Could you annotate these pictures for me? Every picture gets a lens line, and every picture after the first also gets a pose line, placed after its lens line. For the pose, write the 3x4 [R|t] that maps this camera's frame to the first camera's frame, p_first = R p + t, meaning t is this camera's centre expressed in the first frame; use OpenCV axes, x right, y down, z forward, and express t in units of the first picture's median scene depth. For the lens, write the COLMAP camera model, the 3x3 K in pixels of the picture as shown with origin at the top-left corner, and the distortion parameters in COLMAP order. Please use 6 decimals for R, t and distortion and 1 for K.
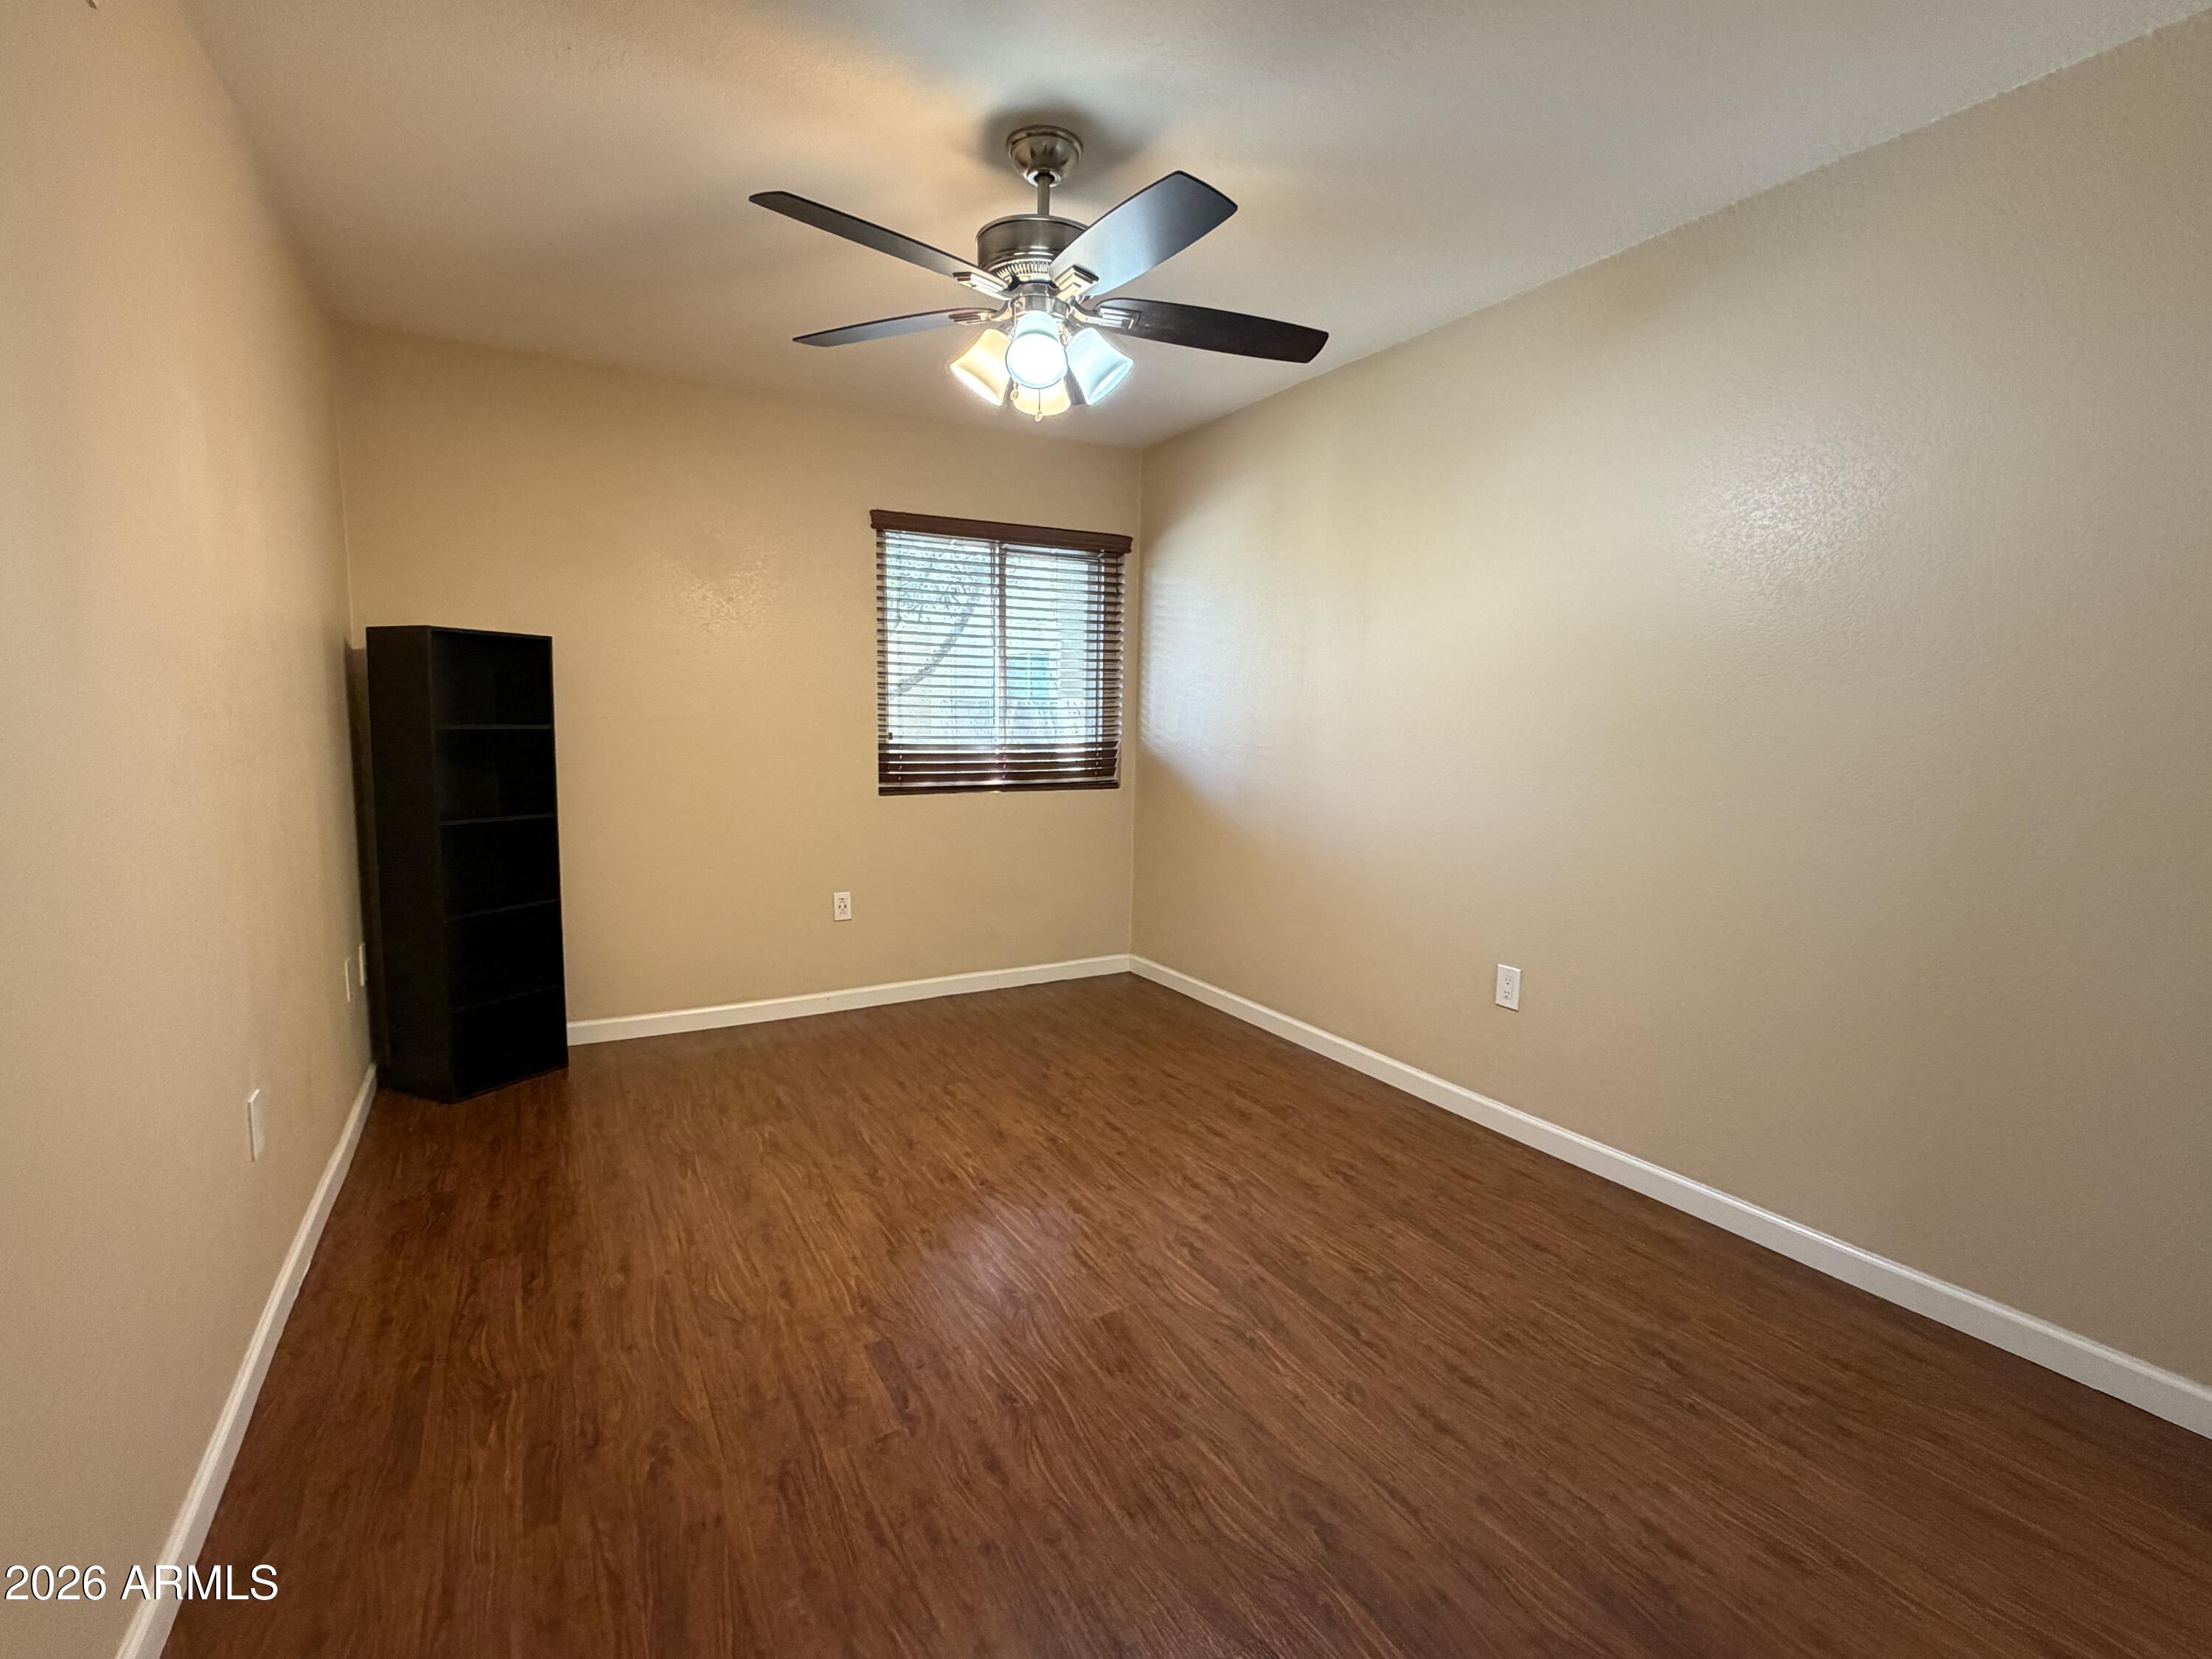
lens RADIAL K [[1021.8, 0, 1103.8], [0, 1021.8, 824.9], [0, 0, 1]] dist [-0.000145, -0.000198]
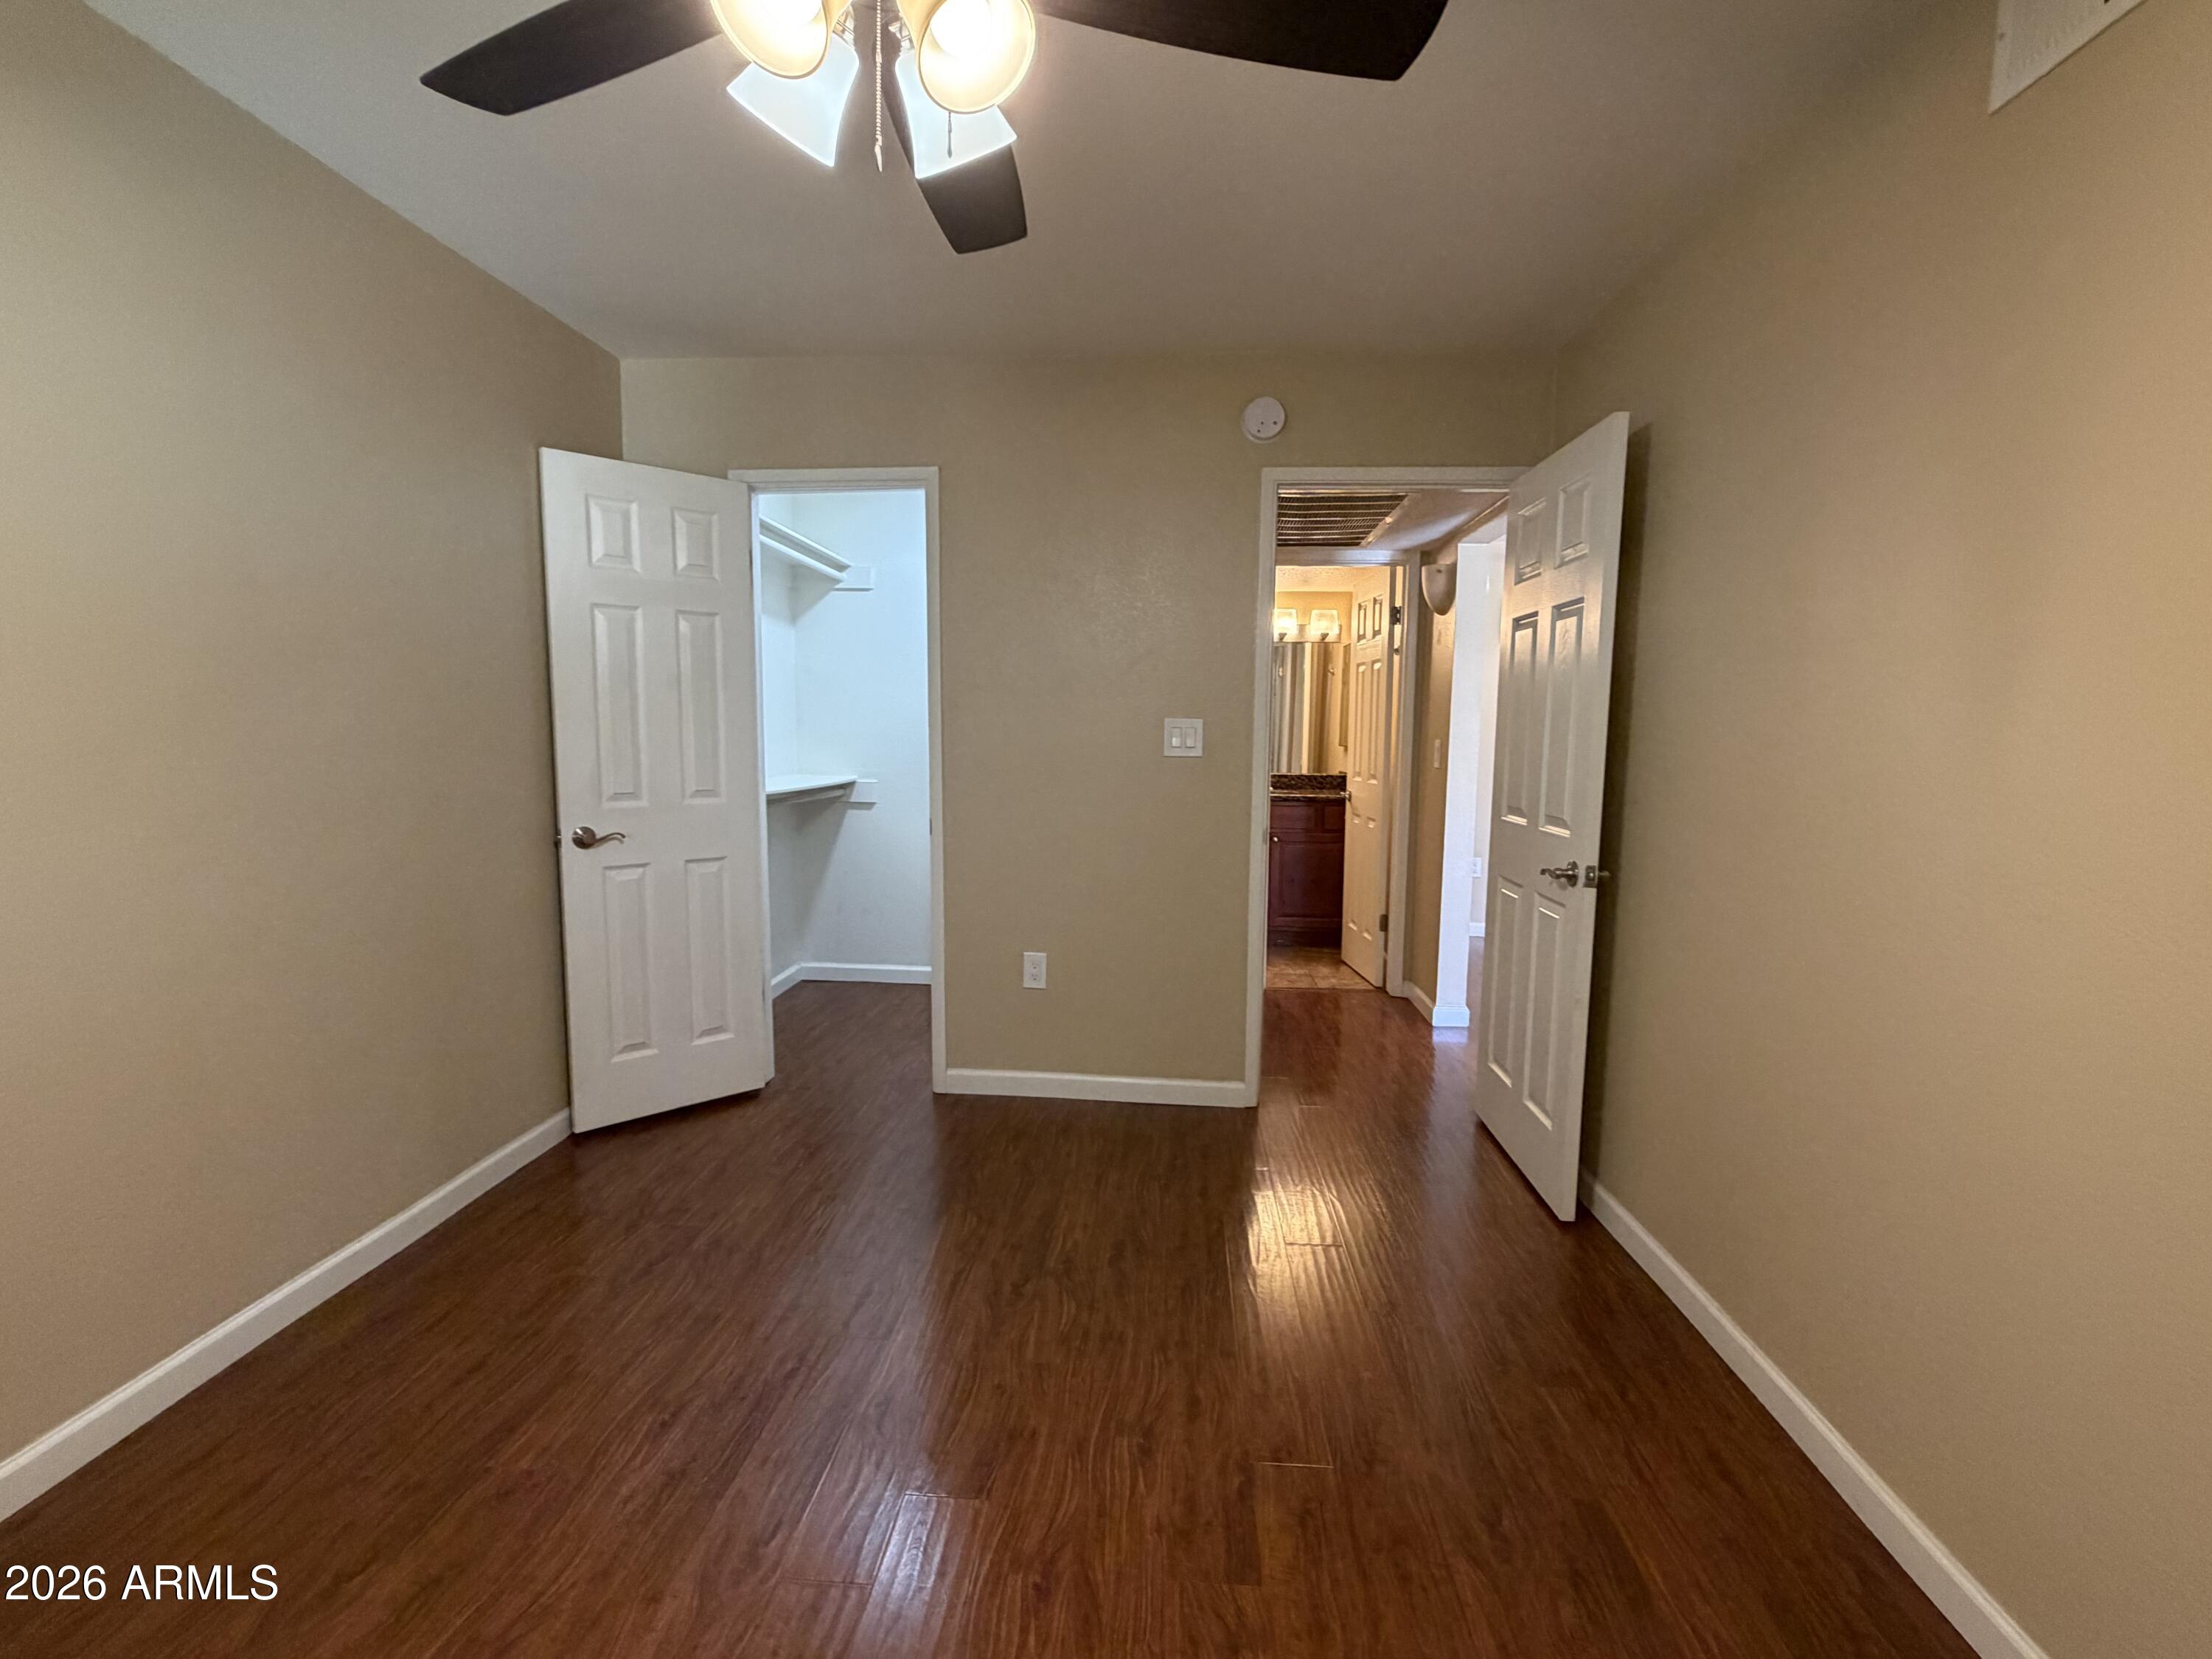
lens RADIAL K [[1021.8, 0, 1107.0], [0, 1021.8, 834.9], [0, 0, 1]] dist [-0.000145, -0.000198]
pose [[-0.835608, -0.082668, 0.543070, -0.544814], [0.031715, 0.979703, 0.197932, -0.208956], [-0.548410, 0.182616, -0.816026, 1.705389]]
